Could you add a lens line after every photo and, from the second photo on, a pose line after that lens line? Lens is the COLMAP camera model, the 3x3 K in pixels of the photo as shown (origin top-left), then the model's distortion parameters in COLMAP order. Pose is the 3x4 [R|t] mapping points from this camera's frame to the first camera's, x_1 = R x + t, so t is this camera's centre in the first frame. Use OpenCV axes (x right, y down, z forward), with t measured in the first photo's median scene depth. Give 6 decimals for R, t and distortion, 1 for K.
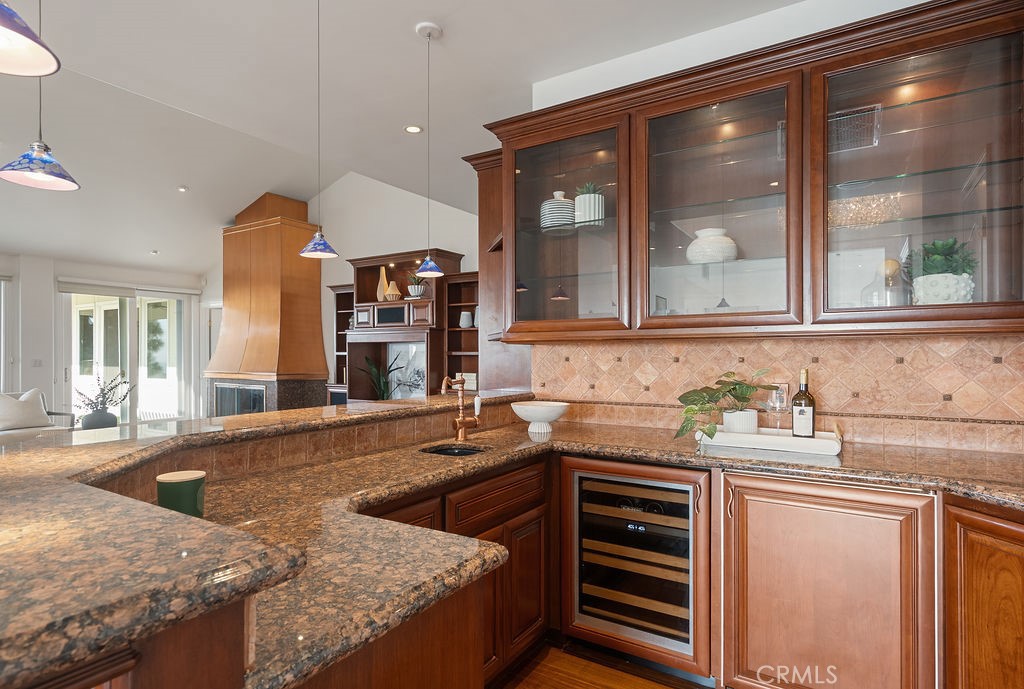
lens RADIAL K [[530.8, 0, 540.0], [0, 530.8, 353.2], [0, 0, 1]] dist [-0.002825, -0.001908]
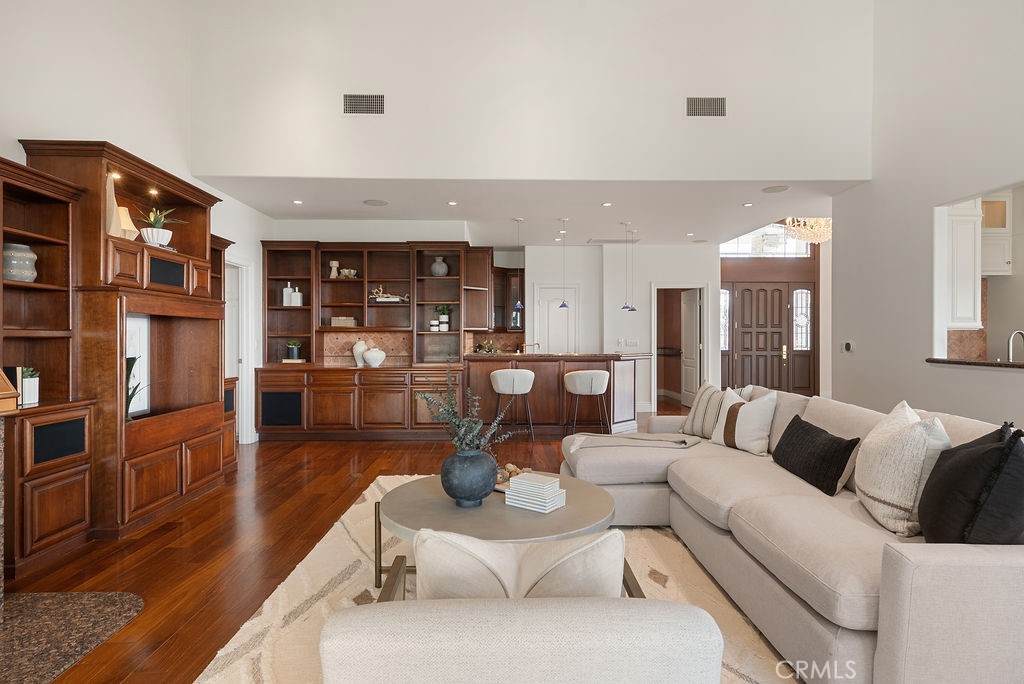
lens RADIAL K [[548.3, 0, 508.2], [0, 548.3, 337.0], [0, 0, 1]] dist [0.000880, 0.002134]
pose [[-0.509221, 0.002246, 0.860633, -0.974637], [-0.001538, 0.999993, -0.003520, 0.004925], [-0.860634, -0.003116, -0.509214, 0.926704]]
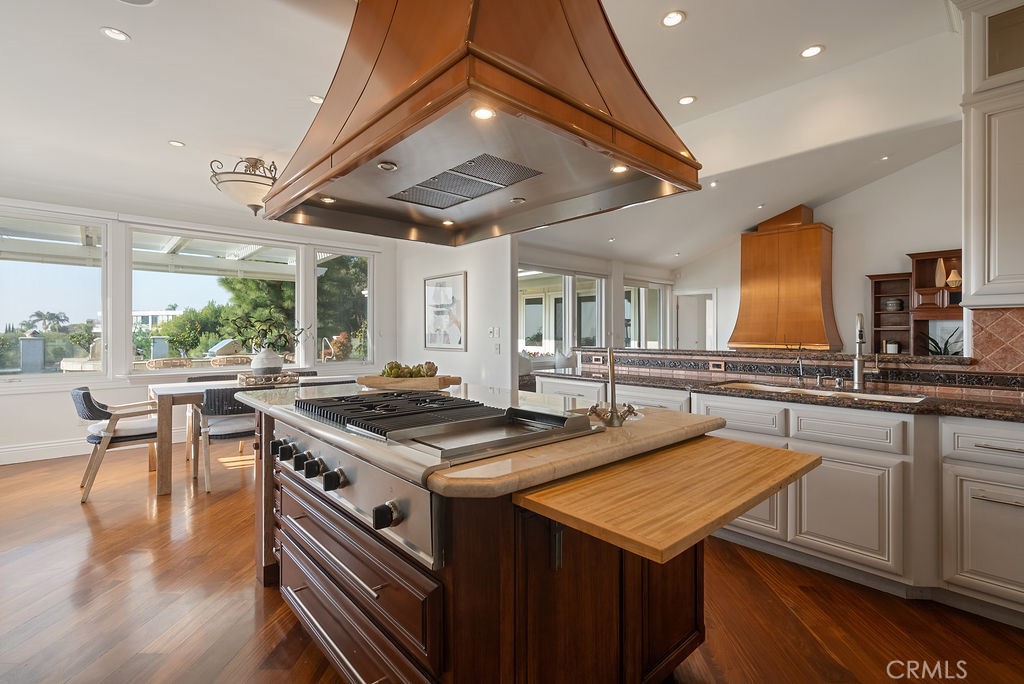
lens RADIAL K [[478.8, 0, 511.5], [0, 478.8, 333.0], [0, 0, 1]] dist [-0.006182, 0.001925]
pose [[0.951267, 0.003968, -0.308344, -0.888241], [-0.002862, 0.999988, 0.004040, 0.008013], [0.308356, -0.002960, 0.951266, -0.344083]]
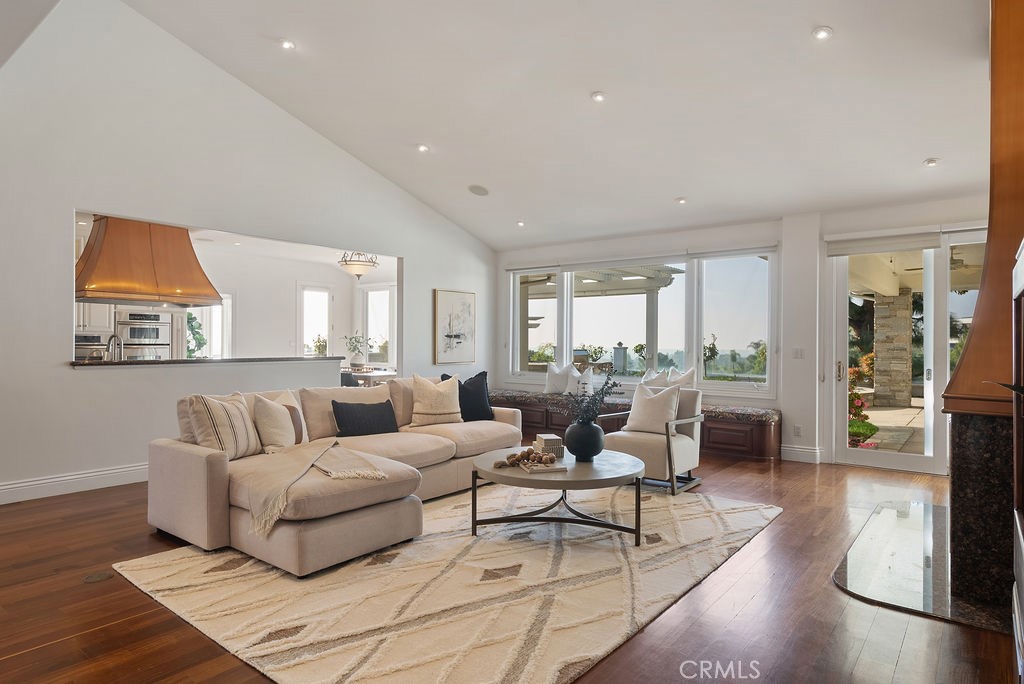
lens RADIAL K [[597.1, 0, 505.9], [0, 597.1, 343.8], [0, 0, 1]] dist [0.005210, -0.000278]
pose [[-0.165413, 0.005447, -0.986209, -0.021248], [-0.001364, 0.999983, 0.005752, 0.000917], [0.986224, 0.002296, -0.165402, 0.774015]]
